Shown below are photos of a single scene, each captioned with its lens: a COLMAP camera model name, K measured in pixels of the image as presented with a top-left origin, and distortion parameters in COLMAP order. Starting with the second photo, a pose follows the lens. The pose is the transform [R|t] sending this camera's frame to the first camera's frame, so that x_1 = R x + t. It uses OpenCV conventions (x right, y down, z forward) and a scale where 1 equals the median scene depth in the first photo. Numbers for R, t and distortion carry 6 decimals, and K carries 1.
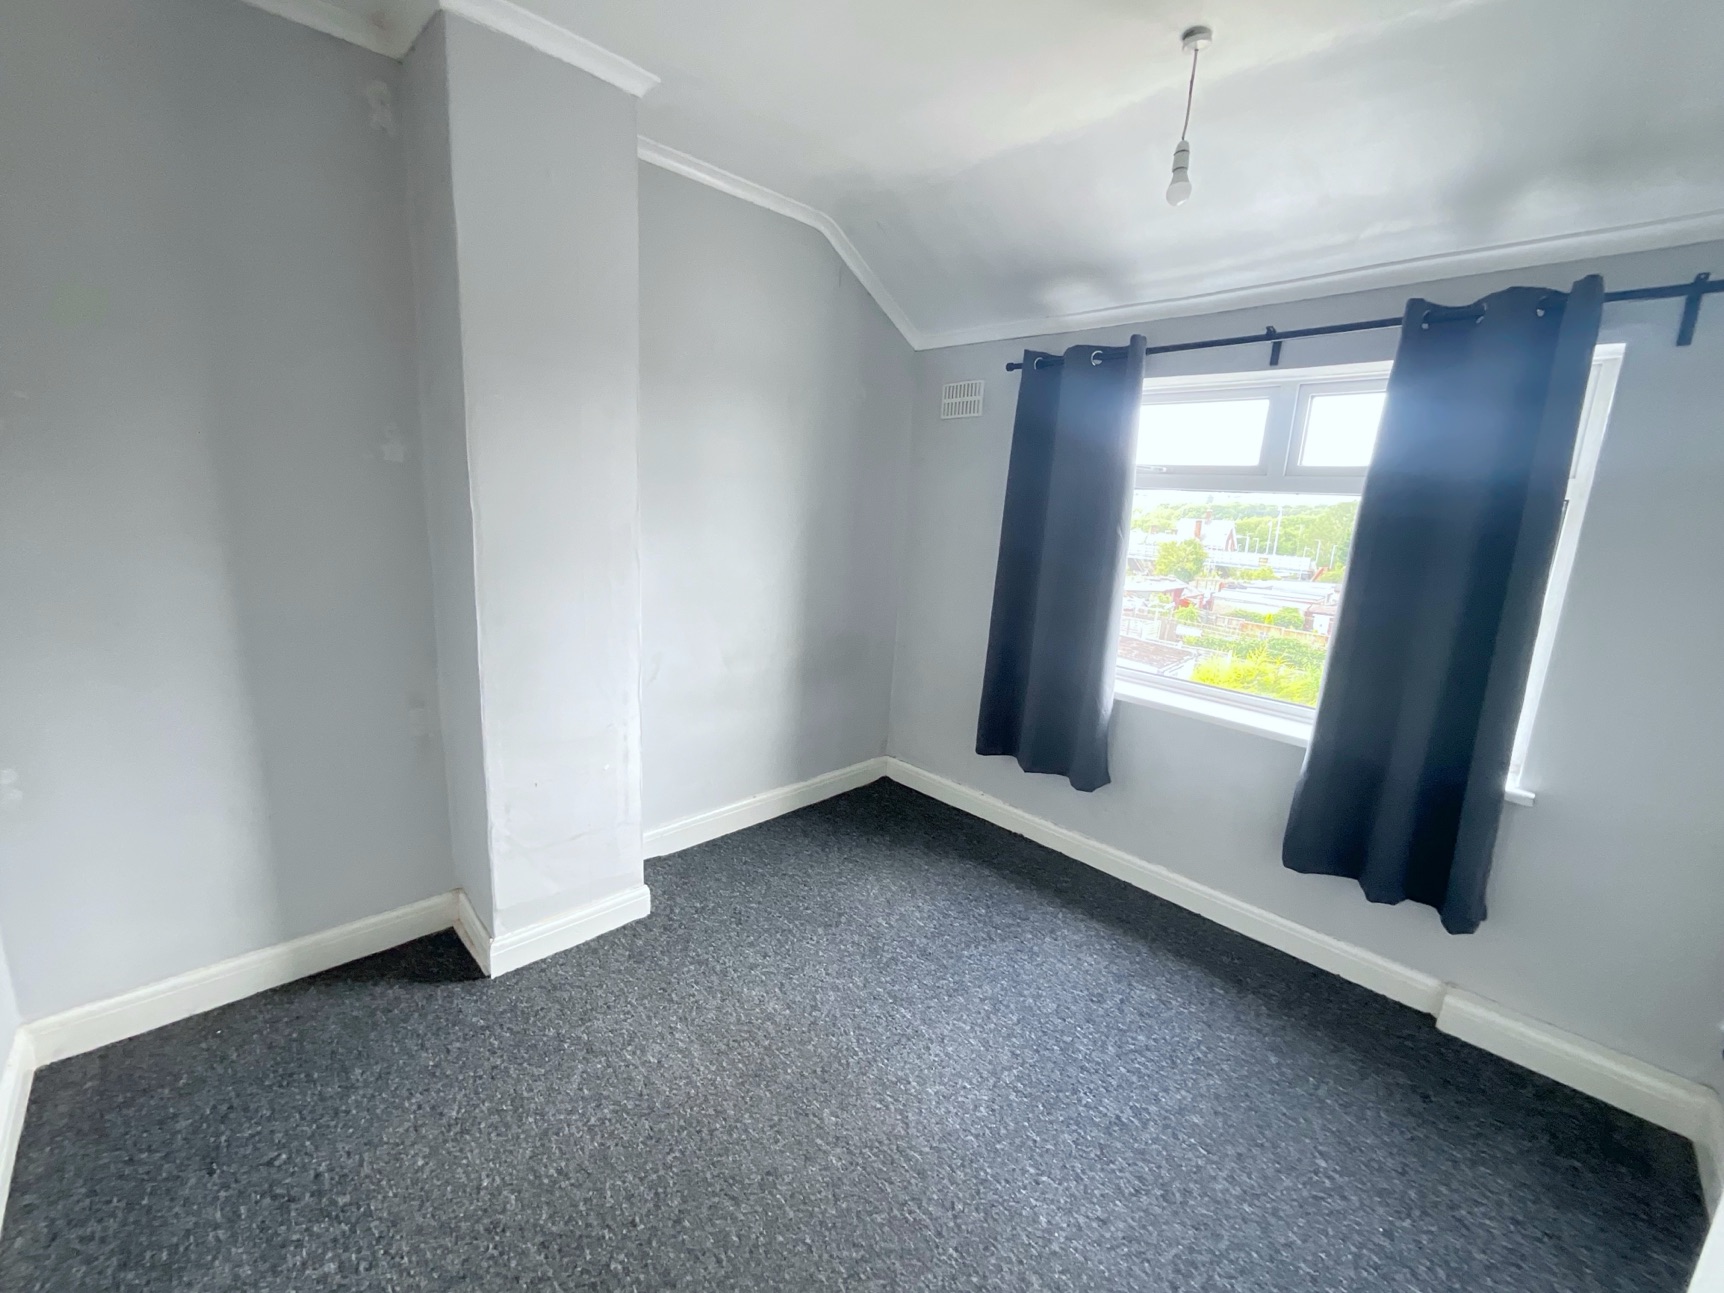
lens RADIAL K [[692.9, 0, 860.6], [0, 692.9, 652.0], [0, 0, 1]] dist [-0.041289, 0.022122]
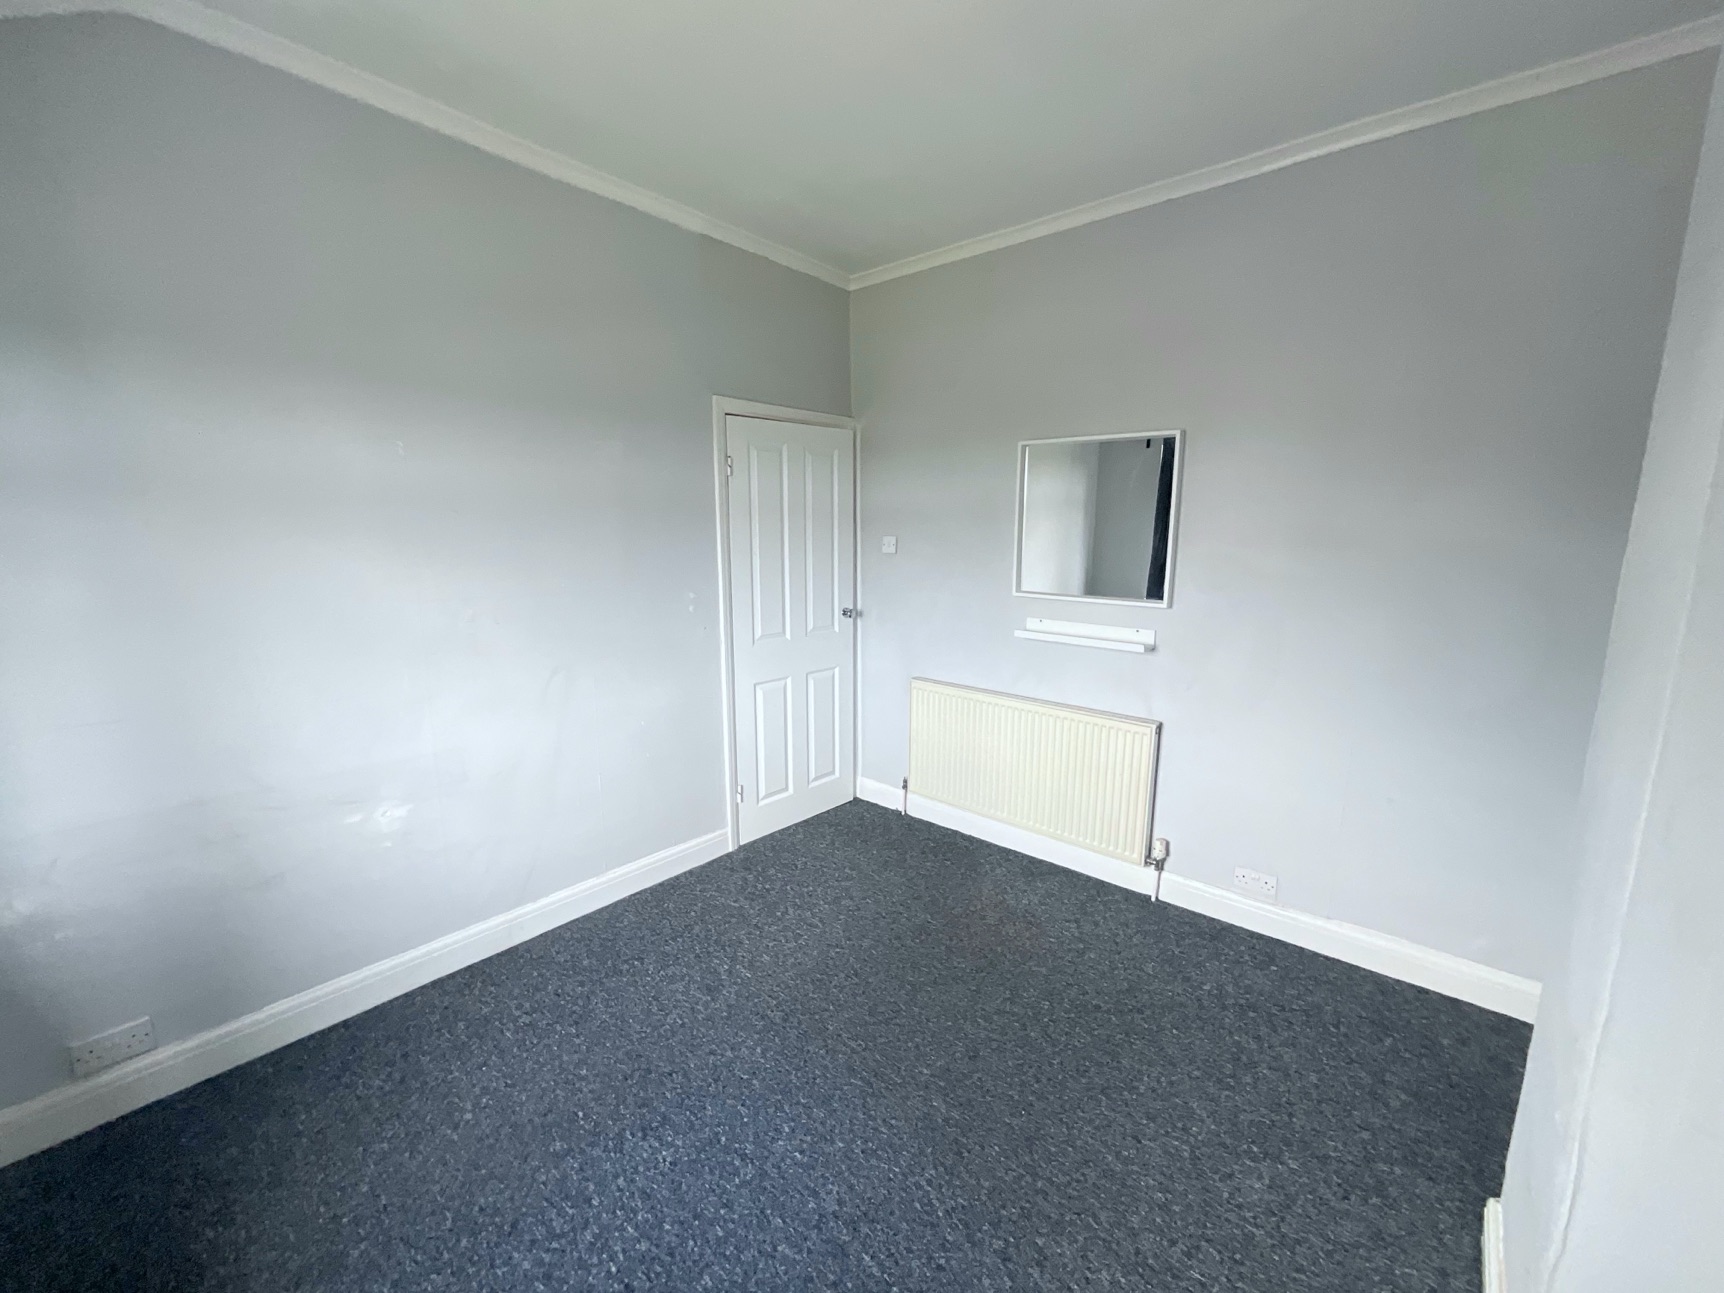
lens RADIAL K [[692.9, 0, 860.6], [0, 692.9, 652.0], [0, 0, 1]] dist [-0.041289, 0.022122]
pose [[-0.995269, -0.038133, -0.089357, 0.175743], [-0.069810, 0.920367, 0.384775, -0.313222], [0.067569, 0.389193, -0.918675, 1.537065]]
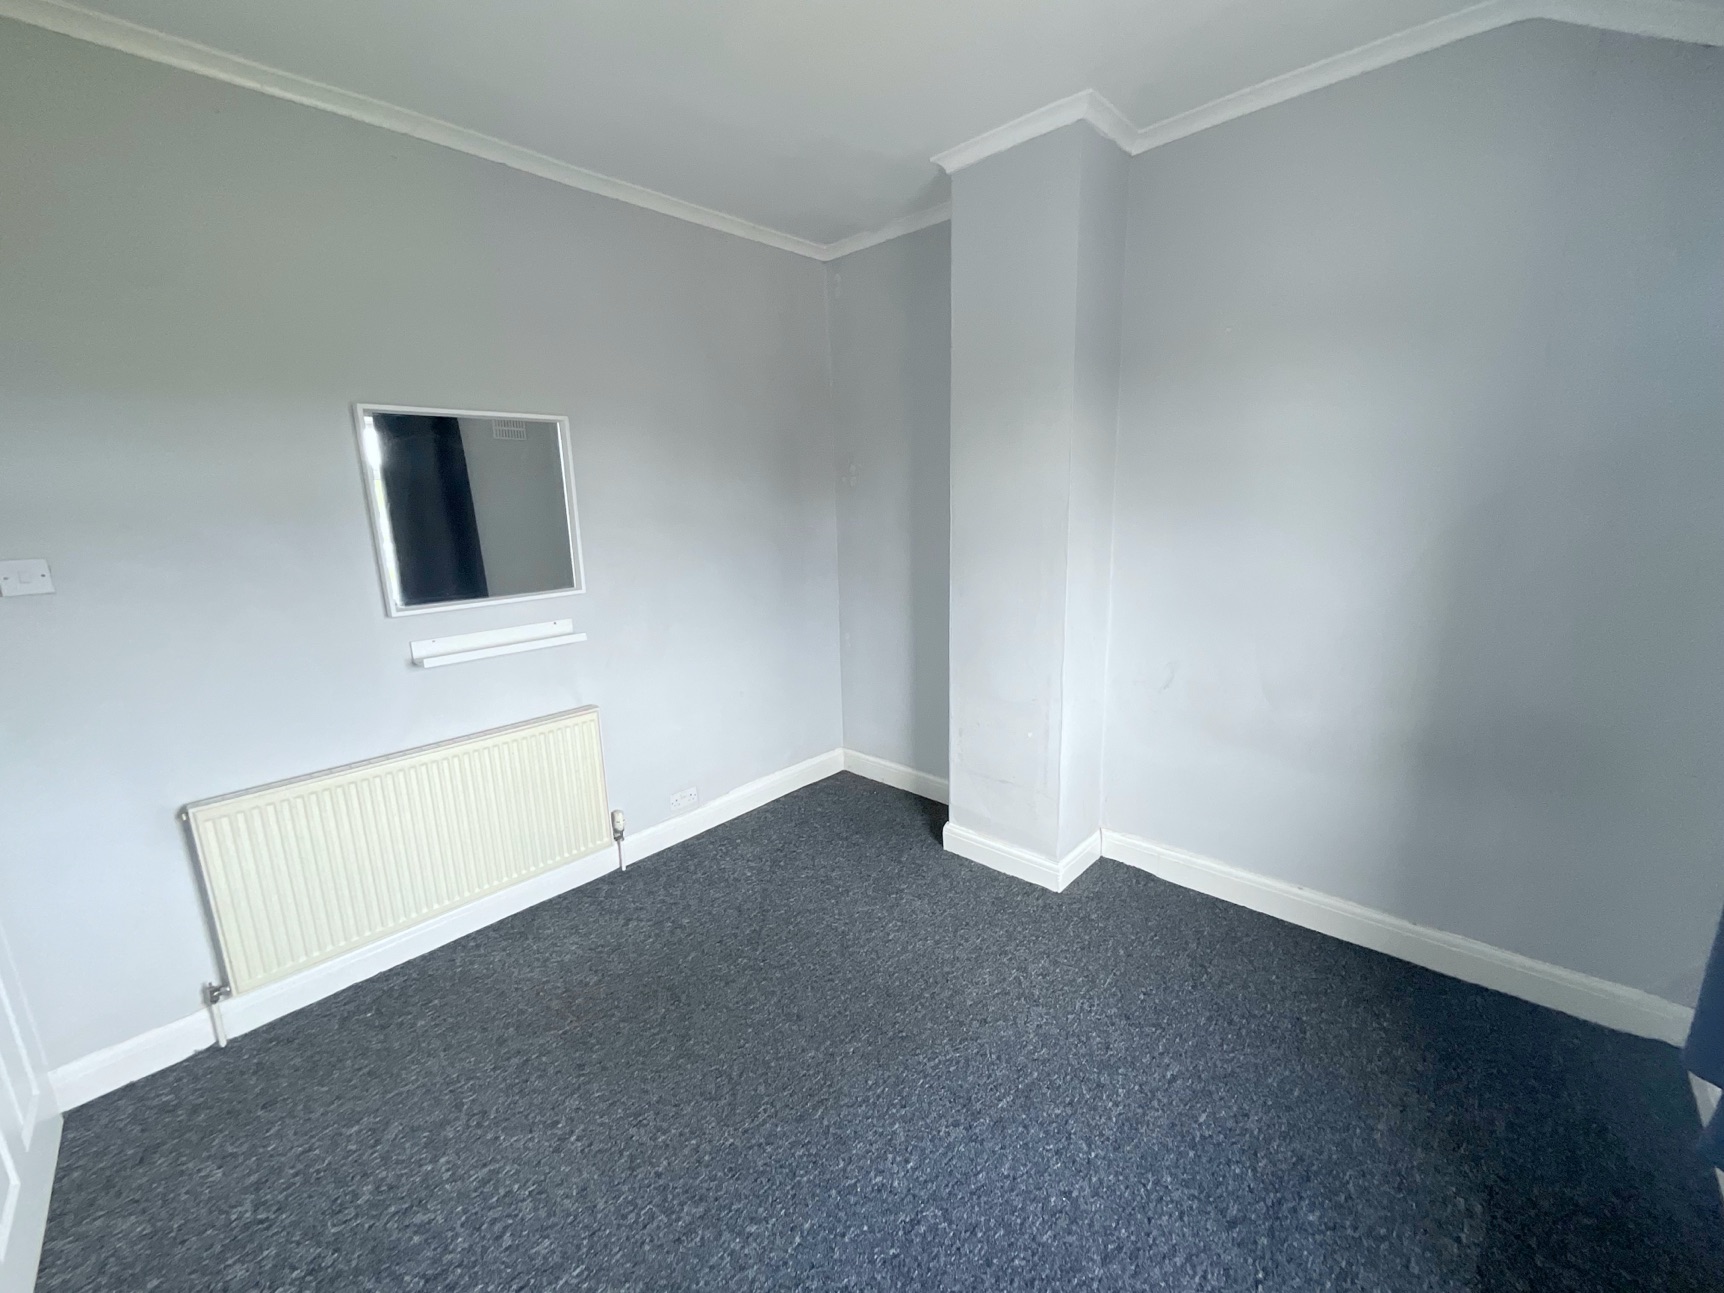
lens RADIAL K [[699.8, 0, 862.0], [0, 699.8, 646.5], [0, 0, 1]] dist [-0.000800, 0.000165]
pose [[0.054336, 0.162559, -0.985202, 0.898130], [-0.183711, 0.971444, 0.150157, -0.120404], [0.981477, 0.172833, 0.082648, 0.739436]]
